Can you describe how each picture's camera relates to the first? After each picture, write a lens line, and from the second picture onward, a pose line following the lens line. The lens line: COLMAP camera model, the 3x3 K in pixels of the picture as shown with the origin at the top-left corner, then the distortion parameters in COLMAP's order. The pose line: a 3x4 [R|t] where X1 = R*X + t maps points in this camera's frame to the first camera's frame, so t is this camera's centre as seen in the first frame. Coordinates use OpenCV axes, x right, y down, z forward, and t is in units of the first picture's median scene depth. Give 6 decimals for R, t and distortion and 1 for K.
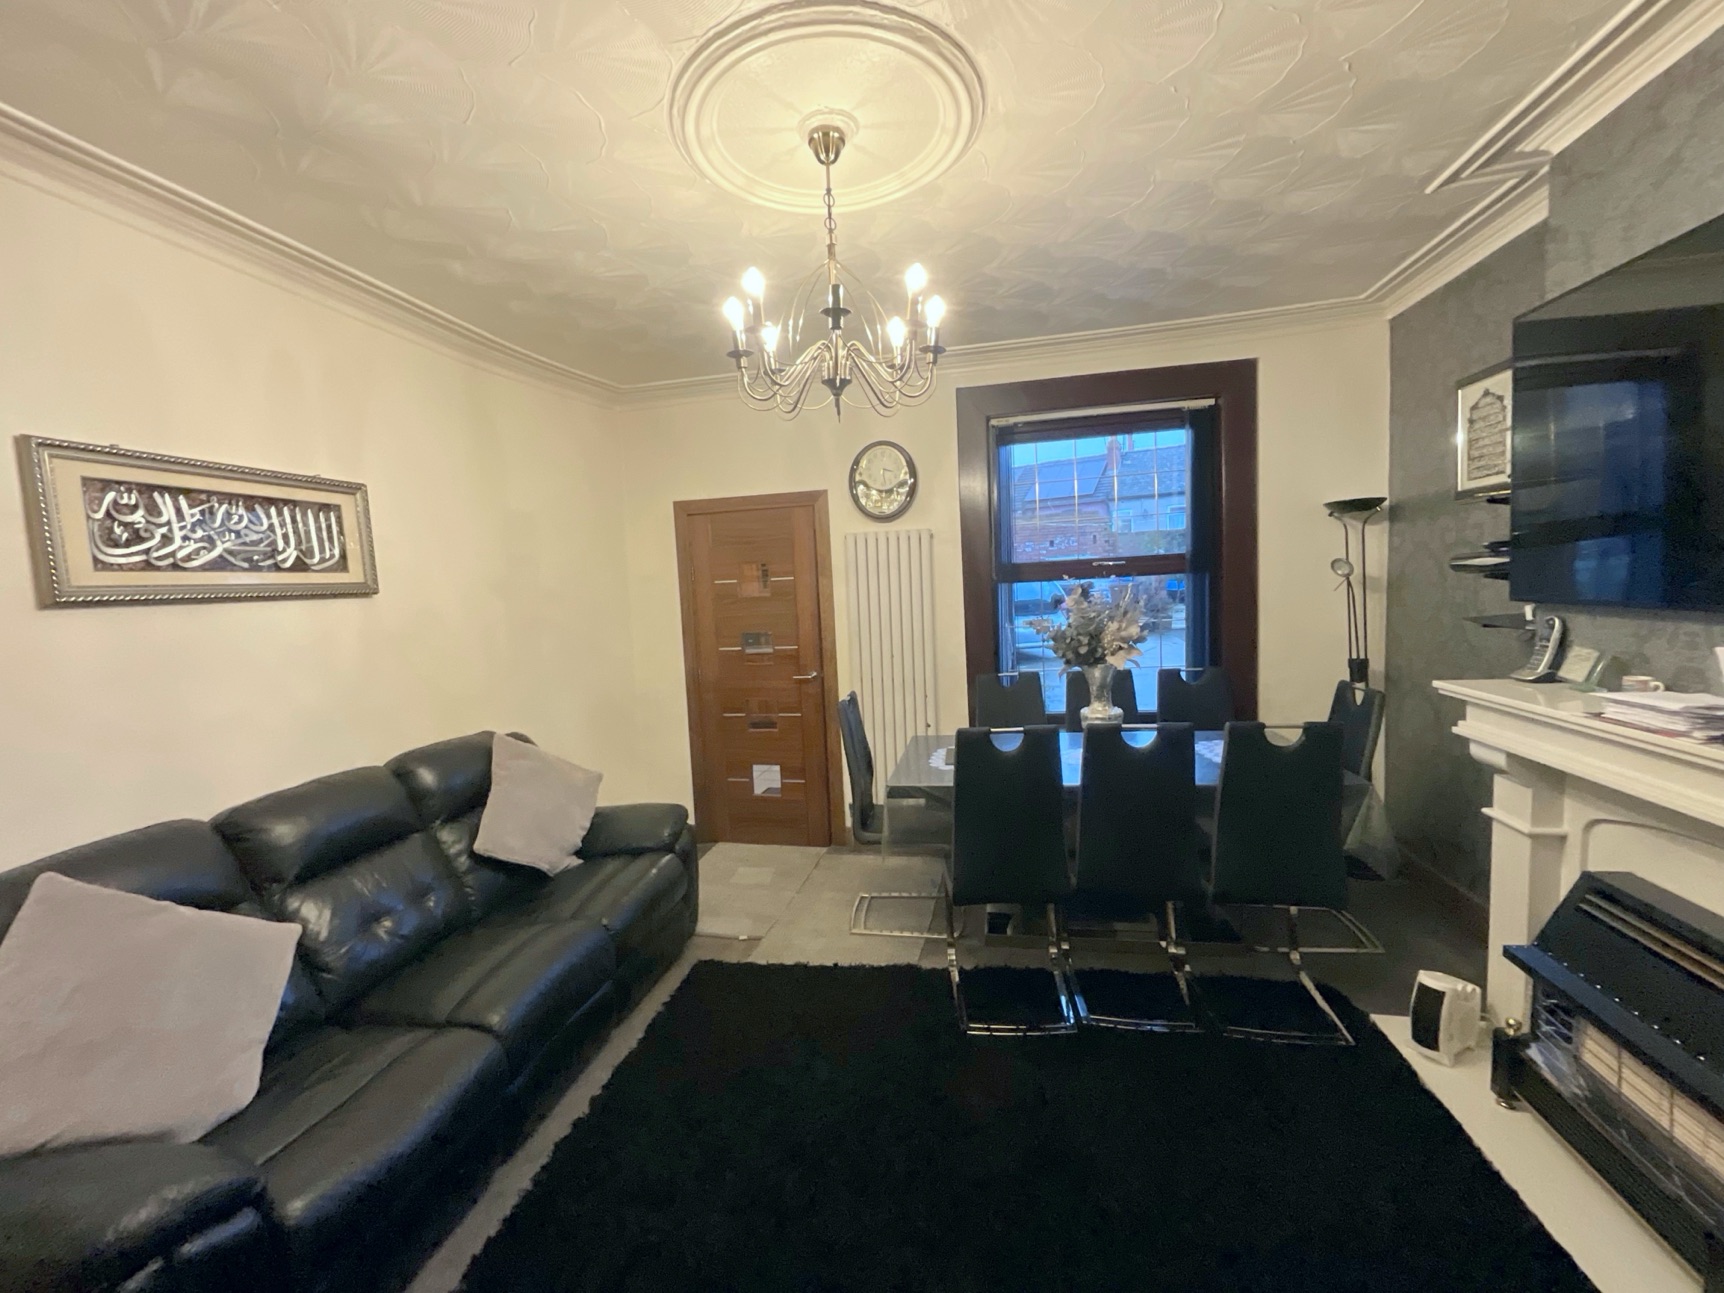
lens RADIAL K [[699.8, 0, 864.9], [0, 699.8, 640.9], [0, 0, 1]] dist [0.000372, 0.000829]
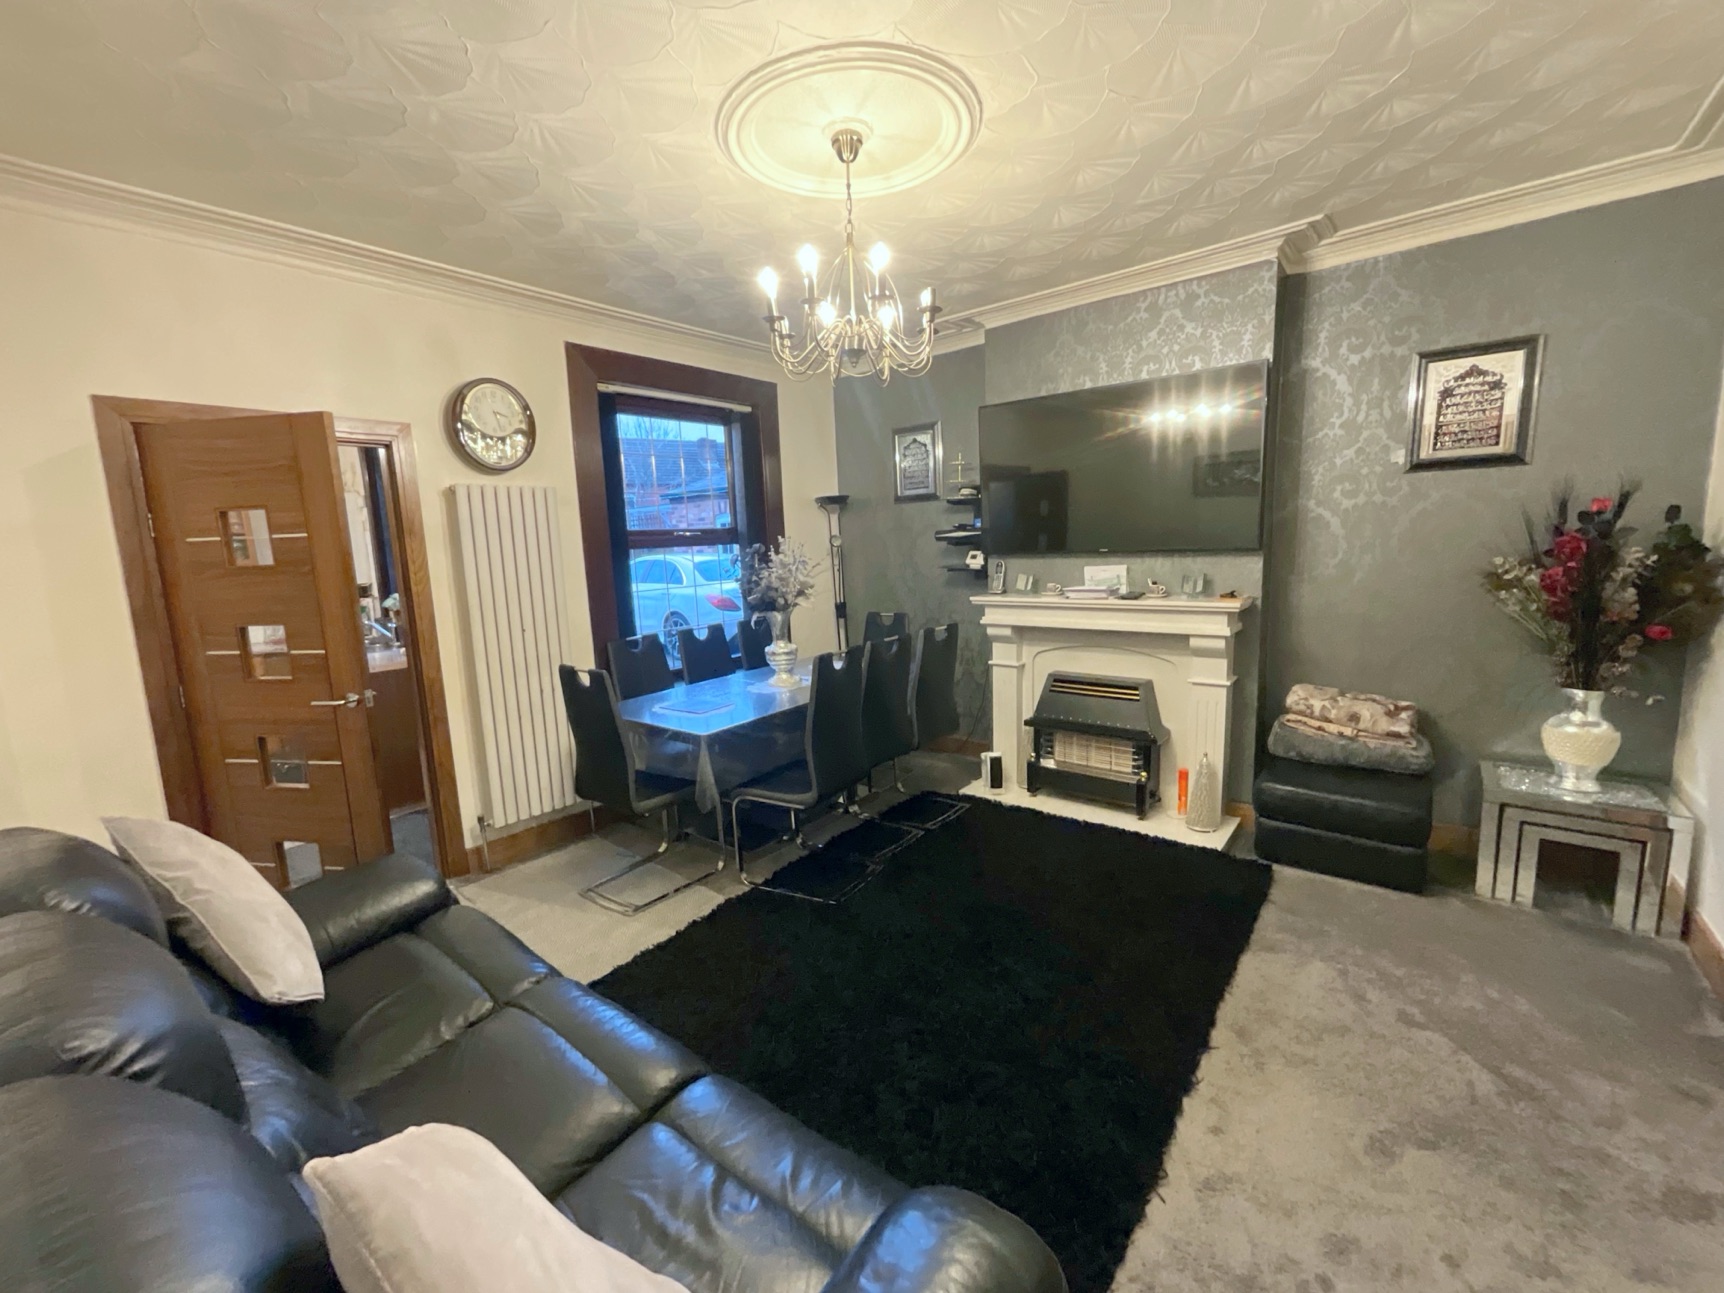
lens RADIAL K [[699.8, 0, 864.4], [0, 699.8, 637.7], [0, 0, 1]] dist [0.000372, 0.000829]
pose [[0.467747, -0.091549, 0.879109, -0.613325], [0.089219, 0.994432, 0.056088, 0.022842], [-0.879348, 0.052198, 0.473310, 0.244394]]
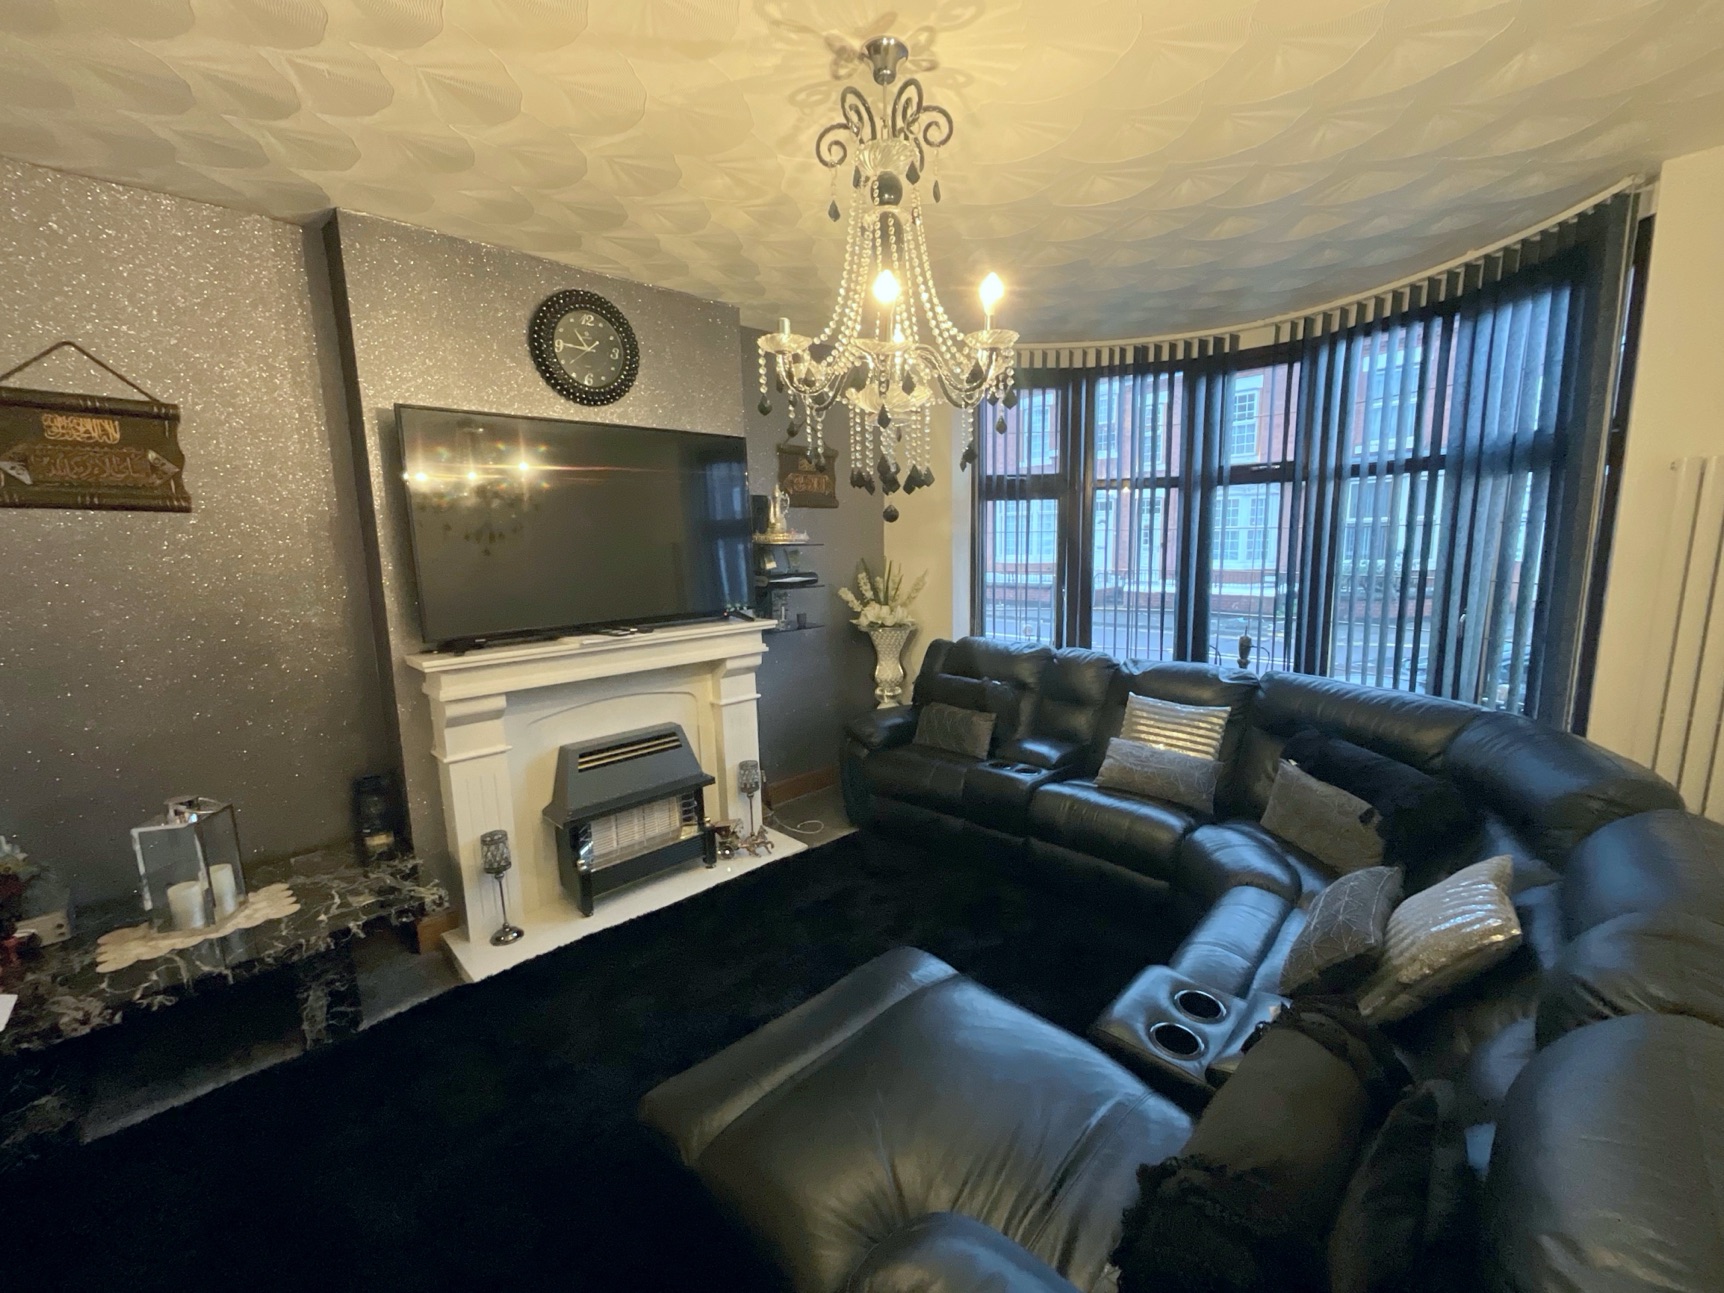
lens RADIAL K [[699.8, 0, 864.0], [0, 699.8, 651.5], [0, 0, 1]] dist [0.000372, 0.000829]
pose [[-0.825281, -0.007563, 0.564672, -0.228920], [0.120529, 0.974512, 0.189209, -0.051412], [-0.551710, 0.224209, -0.803334, 0.973175]]
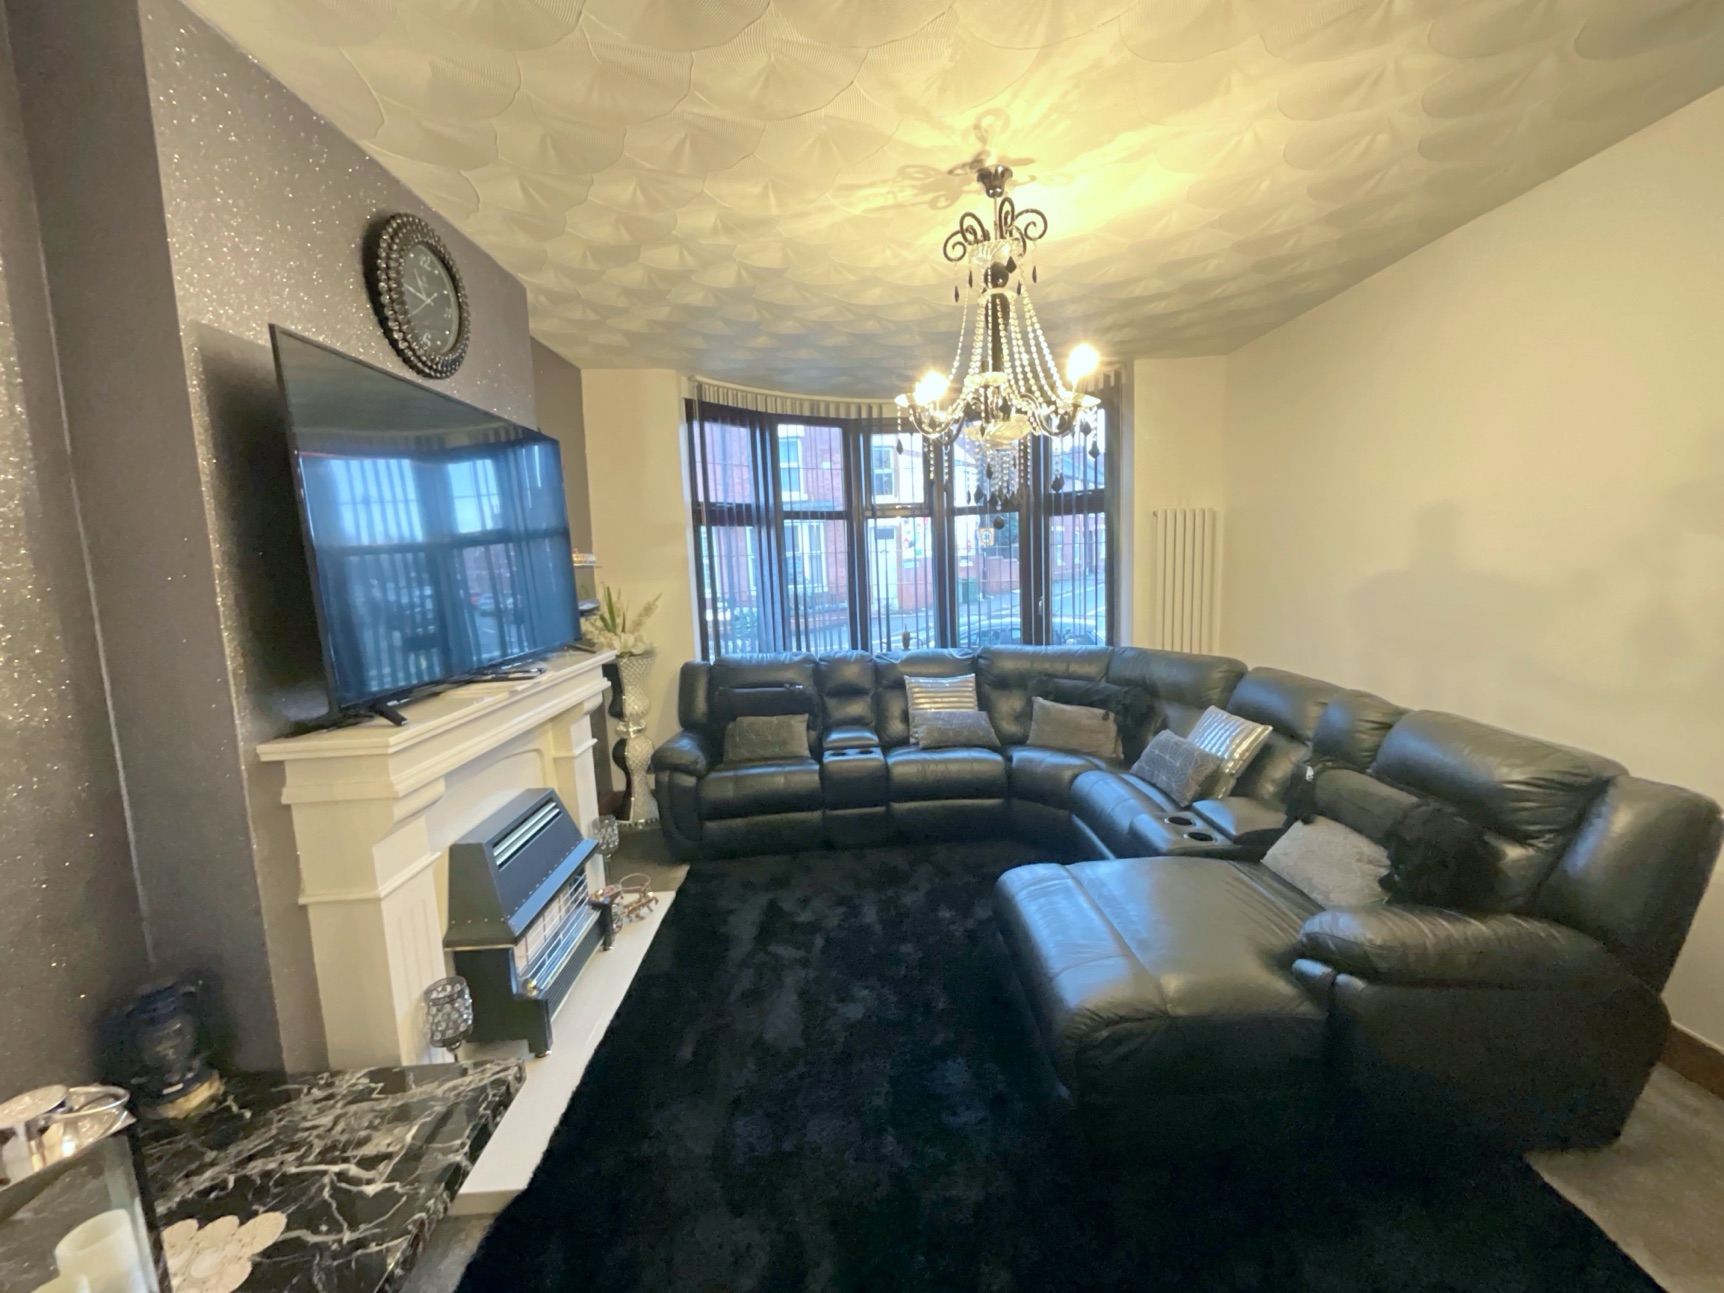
lens RADIAL K [[699.8, 0, 867.5], [0, 699.8, 650.3], [0, 0, 1]] dist [0.000372, 0.000829]
pose [[-0.967453, 0.129569, -0.217361, 0.317943], [0.080003, 0.971521, 0.223038, -0.090448], [0.240070, 0.198389, -0.950267, 1.141005]]
